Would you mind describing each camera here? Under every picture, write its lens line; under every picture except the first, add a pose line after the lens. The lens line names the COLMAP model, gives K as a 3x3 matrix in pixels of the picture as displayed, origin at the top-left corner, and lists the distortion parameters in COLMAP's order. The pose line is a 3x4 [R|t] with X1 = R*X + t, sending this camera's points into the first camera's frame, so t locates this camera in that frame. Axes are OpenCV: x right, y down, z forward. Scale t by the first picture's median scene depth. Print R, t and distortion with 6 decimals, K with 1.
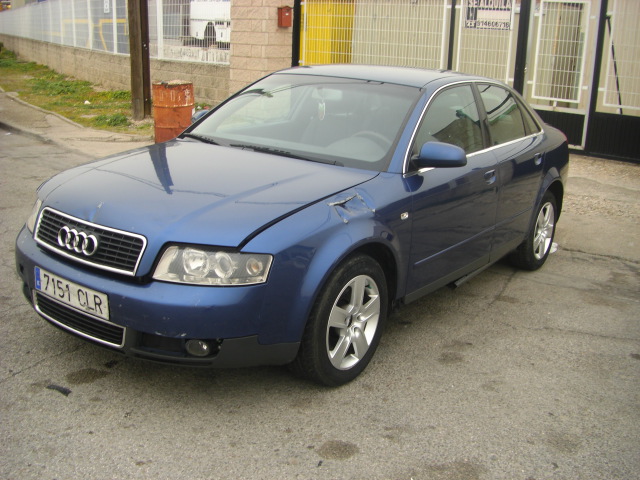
lens RADIAL K [[718.7, 0, 314.8], [0, 718.7, 239.9], [0, 0, 1]] dist [-0.139798, 0.000000]
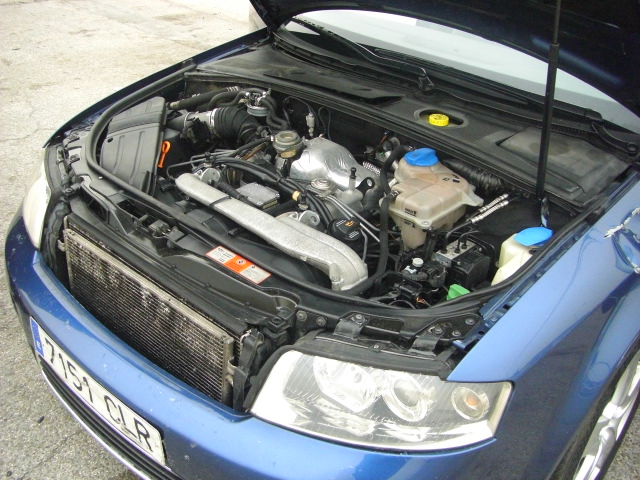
lens RADIAL K [[718.7, 0, 315.1], [0, 718.7, 244.4], [0, 0, 1]] dist [-0.139798, 0.000000]
pose [[0.994263, 0.043113, -0.097888, -0.134010], [-0.016580, 0.966230, 0.257147, -0.165755], [0.105669, -0.254049, 0.961402, 0.538468]]
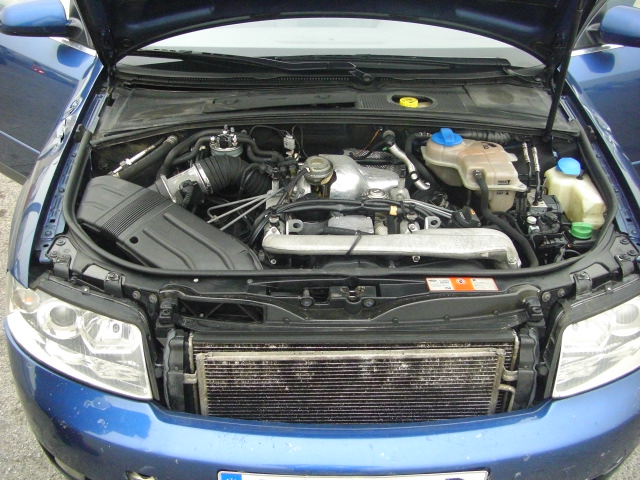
lens RADIAL K [[718.7, 0, 313.1], [0, 718.7, 236.0], [0, 0, 1]] dist [-0.139798, 0.000000]
pose [[0.792583, -0.350660, 0.498848, -0.537467], [0.198719, 0.921978, 0.332365, -0.237090], [-0.576474, -0.164296, 0.800427, 0.671124]]
